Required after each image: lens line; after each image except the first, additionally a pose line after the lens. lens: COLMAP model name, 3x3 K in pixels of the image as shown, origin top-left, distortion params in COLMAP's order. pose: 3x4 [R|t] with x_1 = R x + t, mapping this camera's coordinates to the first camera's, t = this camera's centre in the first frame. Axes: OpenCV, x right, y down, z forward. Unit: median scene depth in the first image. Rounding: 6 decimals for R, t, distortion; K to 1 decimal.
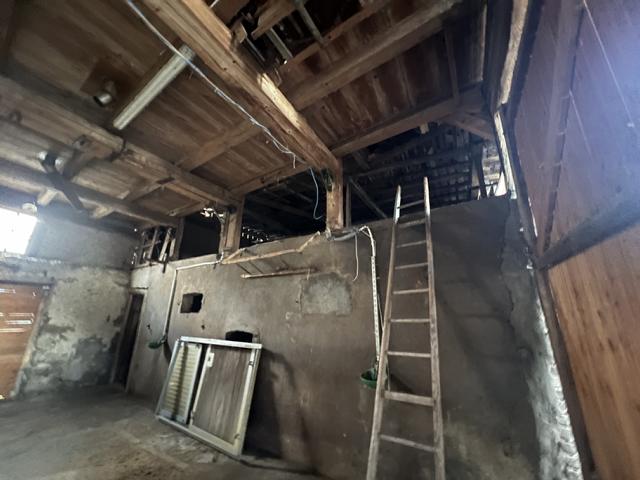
lens RADIAL K [[257.4, 0, 318.2], [0, 257.4, 238.1], [0, 0, 1]] dist [0.000970, -0.000092]
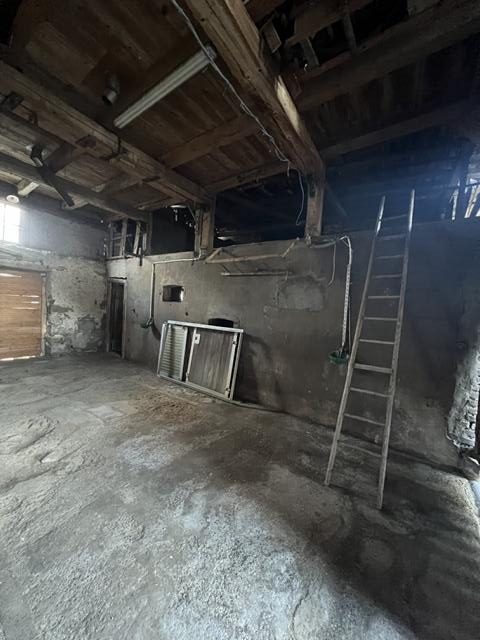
lens RADIAL K [[257.4, 0, 240.0], [0, 257.4, 320.0], [0, 0, 1]] dist [0.000970, -0.000092]
pose [[0.997919, 0.050072, -0.040632, -0.178776], [-0.033336, 0.939970, 0.339626, -0.057861], [0.055199, -0.337564, 0.939683, -0.166102]]
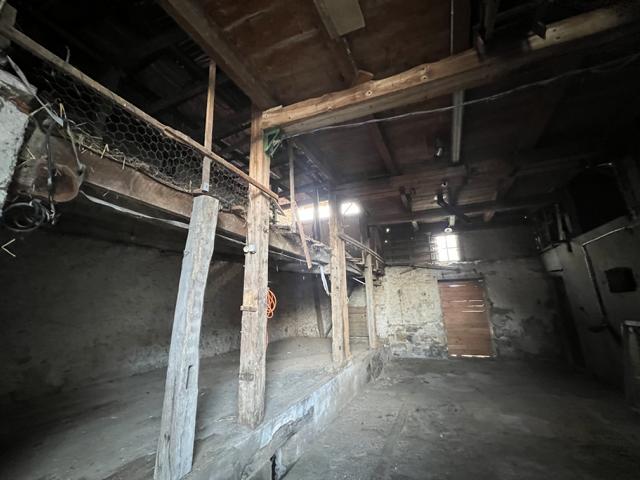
lens RADIAL K [[254.4, 0, 319.7], [0, 254.4, 237.5], [0, 0, 1]] dist [0.000129, 0.000021]
pose [[0.158165, -0.266825, -0.950678, 0.219494], [0.314300, 0.926324, -0.207699, -0.009008], [0.936055, -0.265948, 0.230376, -0.061697]]
